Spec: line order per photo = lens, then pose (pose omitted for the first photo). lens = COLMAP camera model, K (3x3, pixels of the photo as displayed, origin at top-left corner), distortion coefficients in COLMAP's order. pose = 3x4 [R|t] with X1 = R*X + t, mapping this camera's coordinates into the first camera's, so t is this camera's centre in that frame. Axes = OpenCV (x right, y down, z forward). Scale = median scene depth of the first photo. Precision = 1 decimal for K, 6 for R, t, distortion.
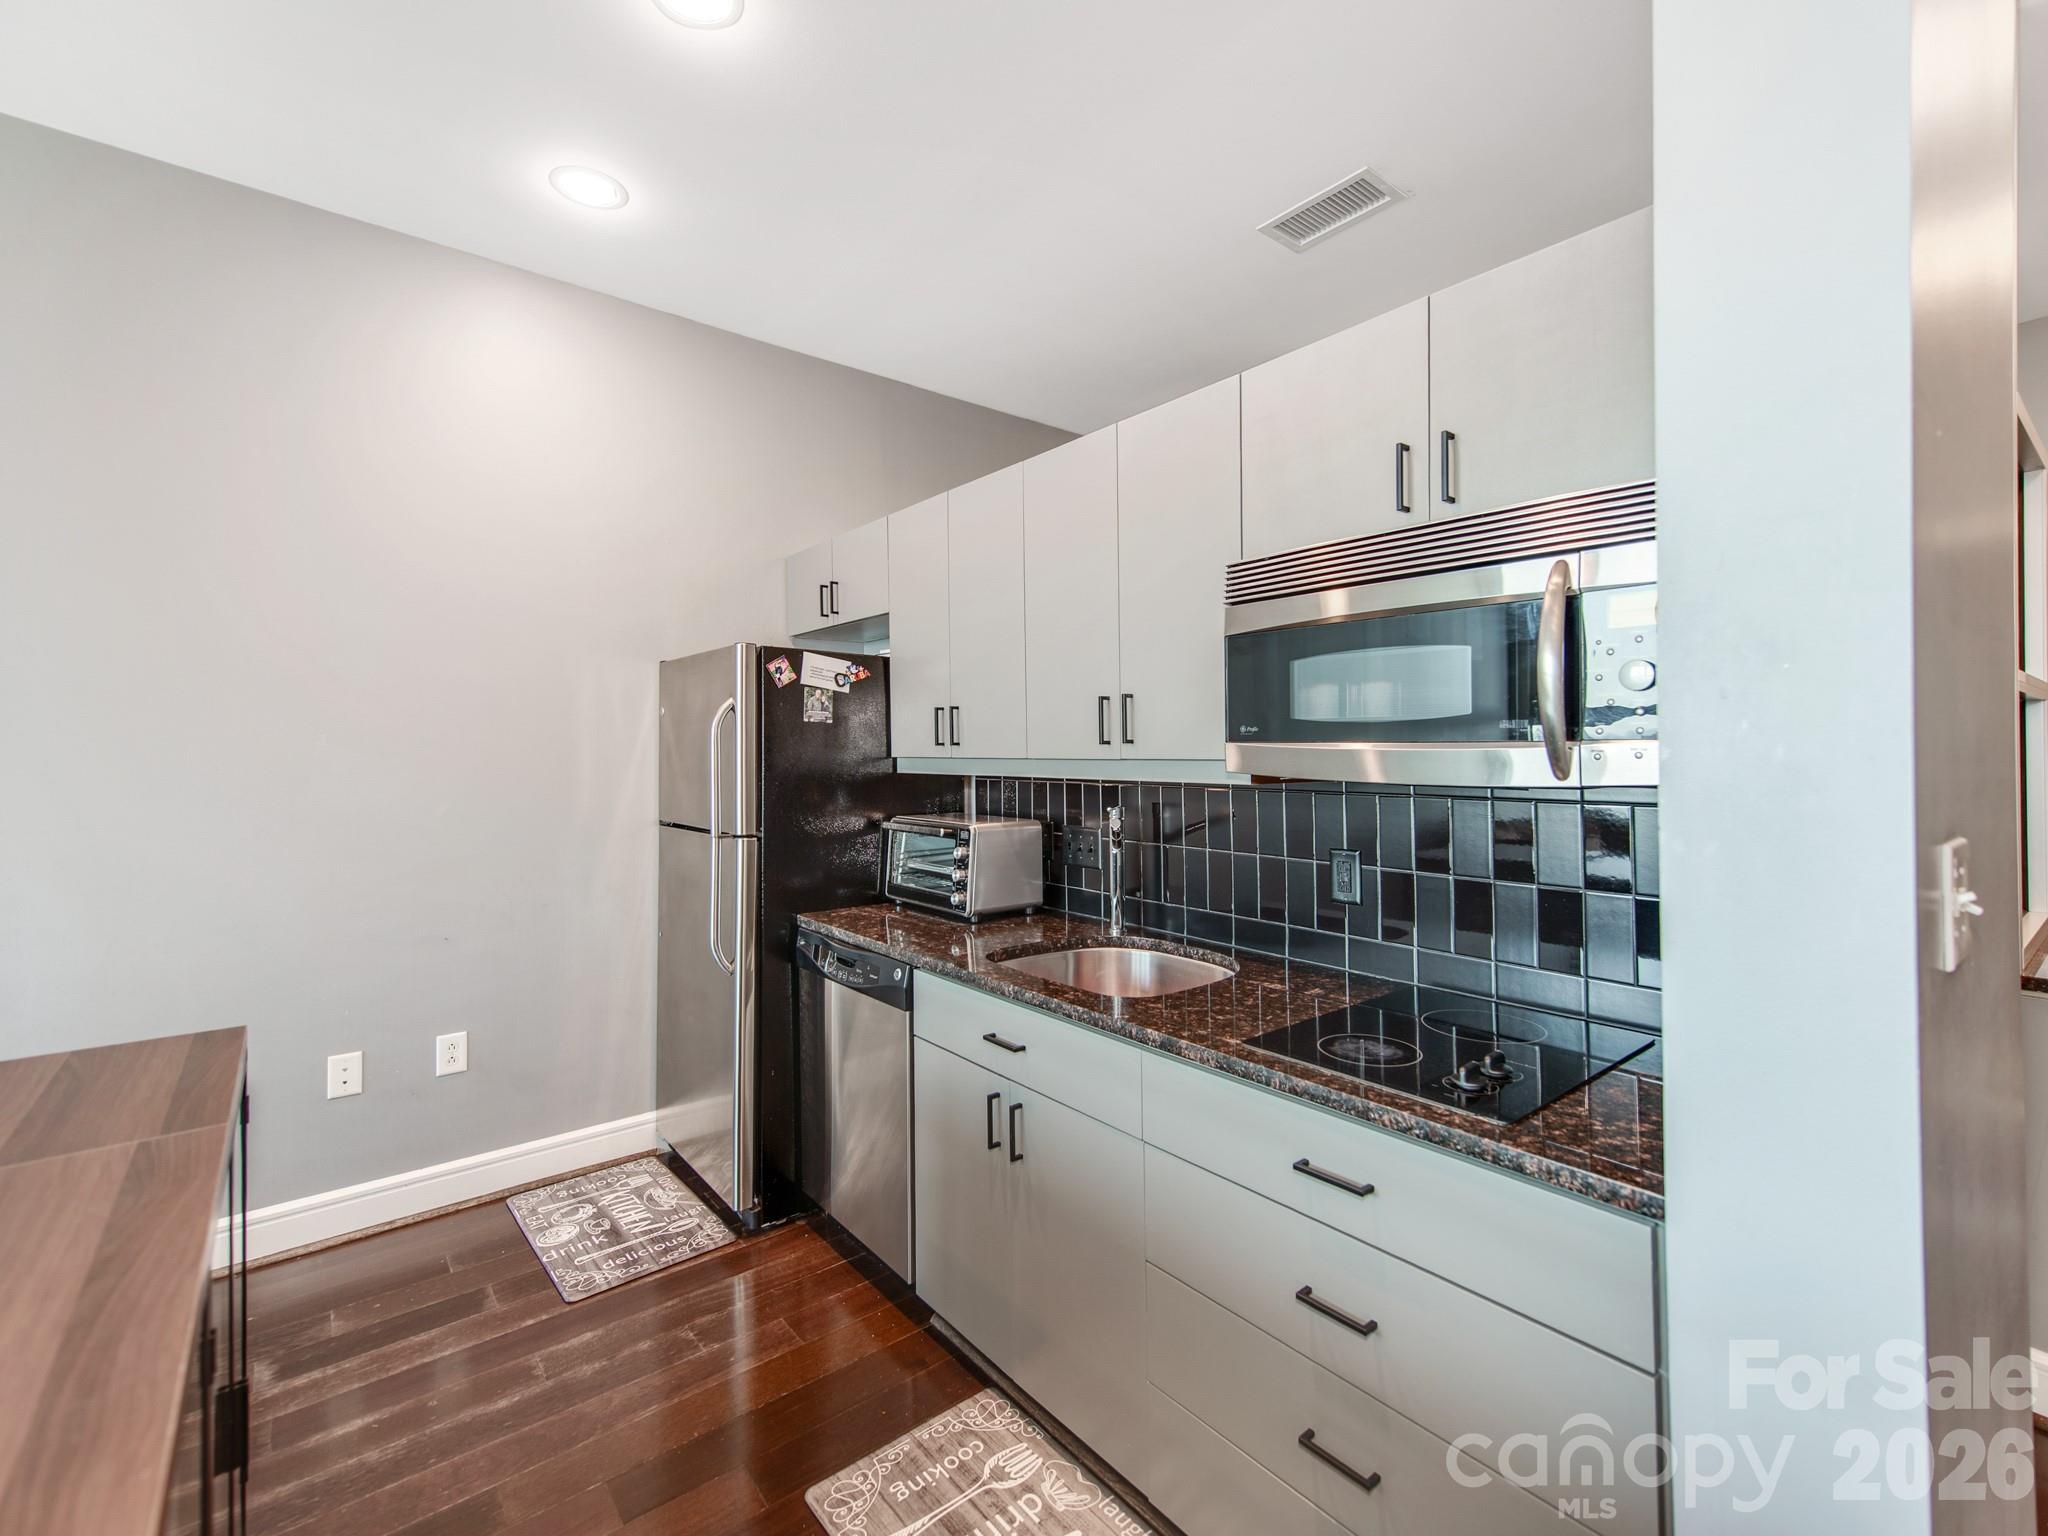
lens RADIAL K [[830.0, 0, 1026.4], [0, 830.0, 776.6], [0, 0, 1]] dist [0.009106, -0.000011]
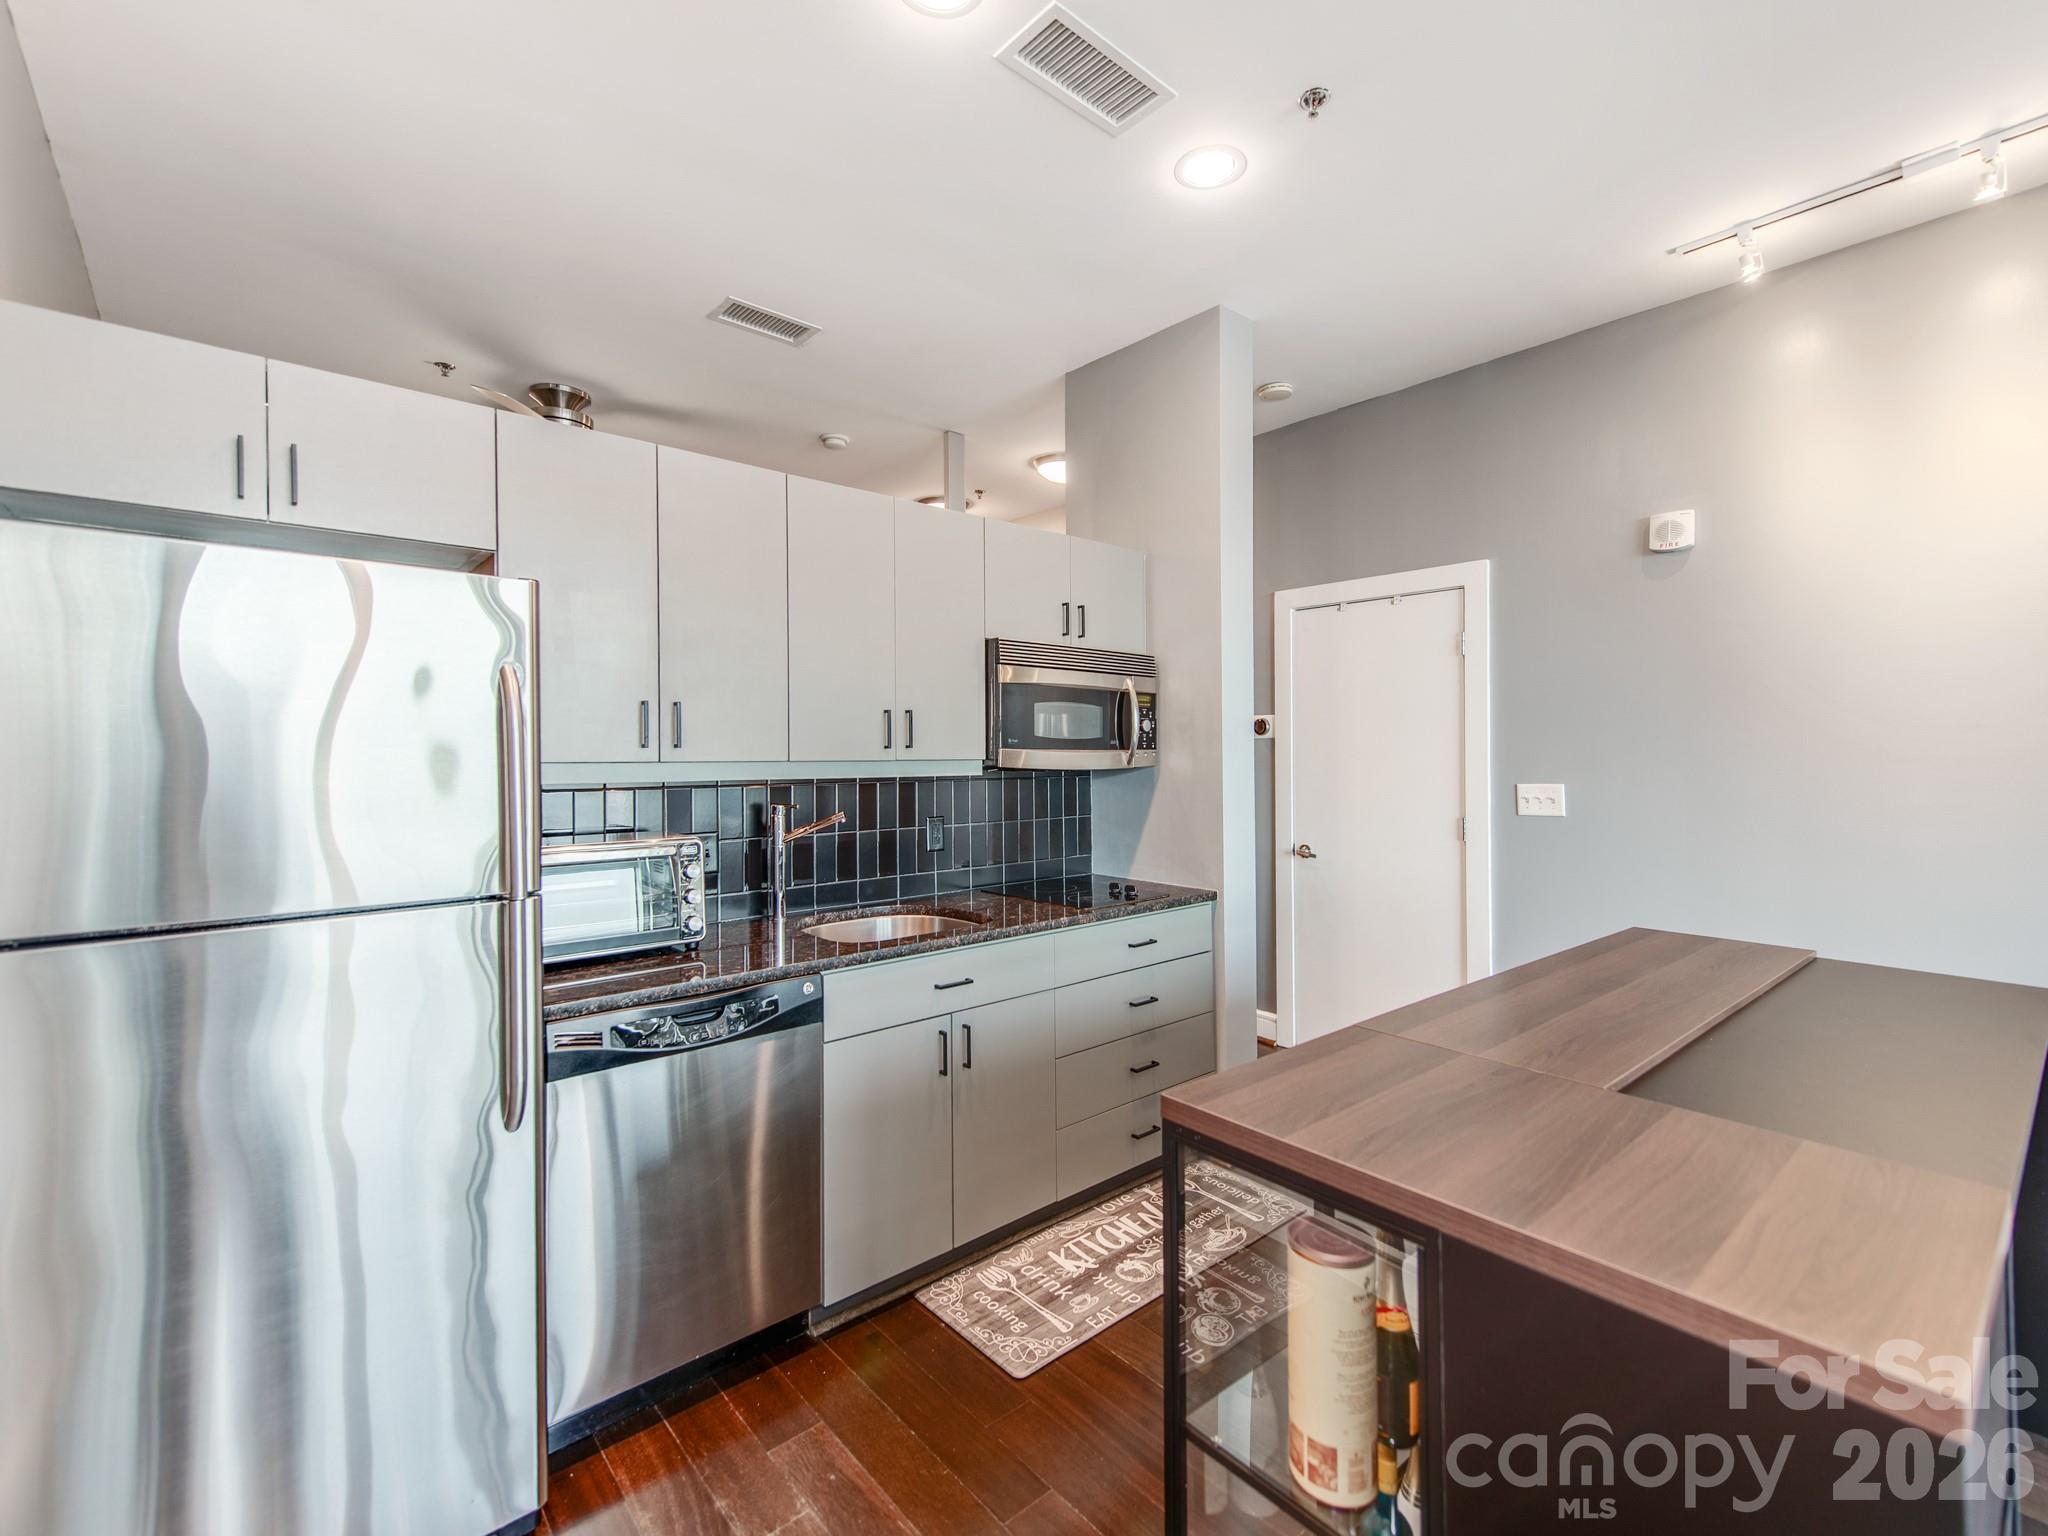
lens RADIAL K [[887.3, 0, 1024.0], [0, 887.3, 768.0], [0, 0, 1]] dist [0.011387, -0.000065]
pose [[0.013089, -0.014972, 0.999802, -1.415960], [0.028013, 0.999501, 0.014601, -0.026161], [-0.999522, 0.027816, 0.013502, 0.888134]]
